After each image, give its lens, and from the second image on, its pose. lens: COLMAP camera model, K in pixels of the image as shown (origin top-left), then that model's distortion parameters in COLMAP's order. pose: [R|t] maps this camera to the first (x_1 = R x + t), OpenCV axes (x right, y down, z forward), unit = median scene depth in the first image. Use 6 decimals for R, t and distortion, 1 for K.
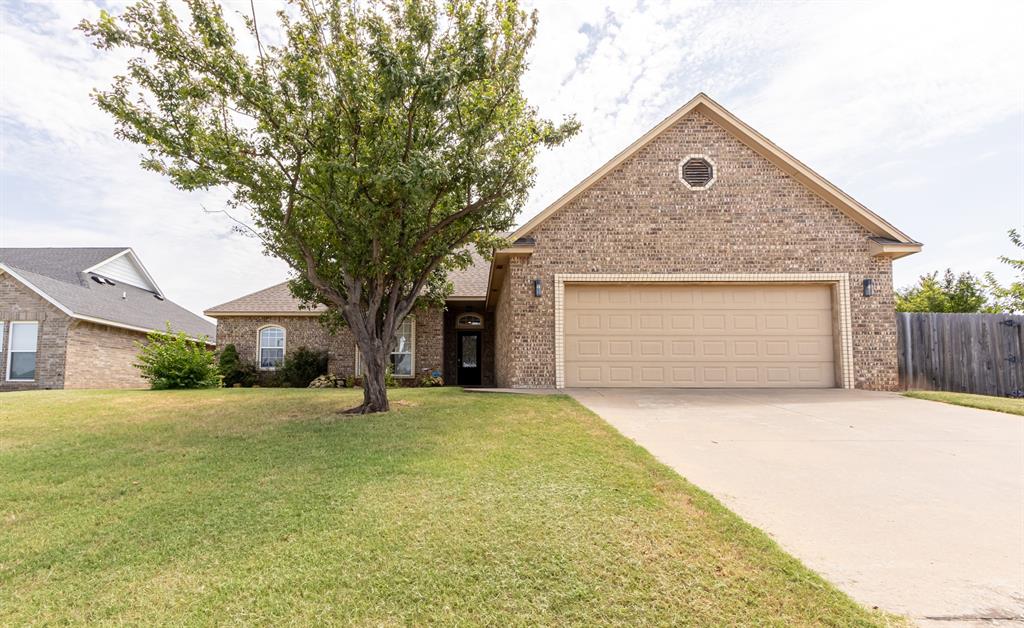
lens RADIAL K [[552.5, 0, 464.7], [0, 552.5, 354.0], [0, 0, 1]] dist [0.001453, -0.000714]
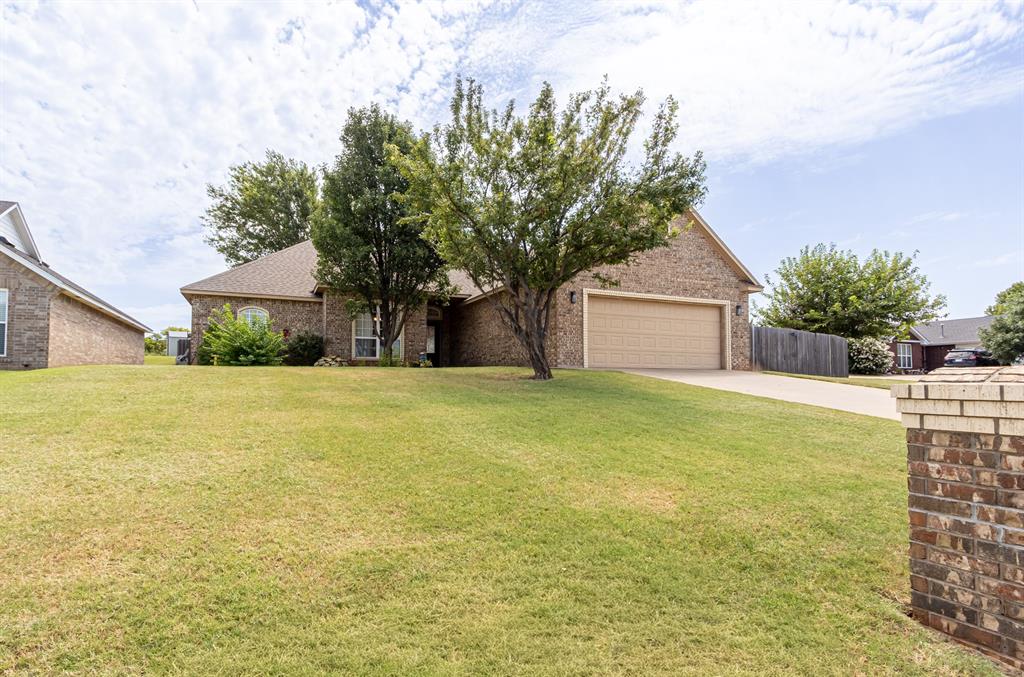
lens RADIAL K [[557.3, 0, 509.8], [0, 557.3, 367.2], [0, 0, 1]] dist [0.001098, 0.000430]
pose [[0.896062, 0.011643, 0.443777, -0.641527], [-0.029425, 0.999015, 0.033204, 0.018040], [-0.442953, -0.042811, 0.895522, -0.219978]]
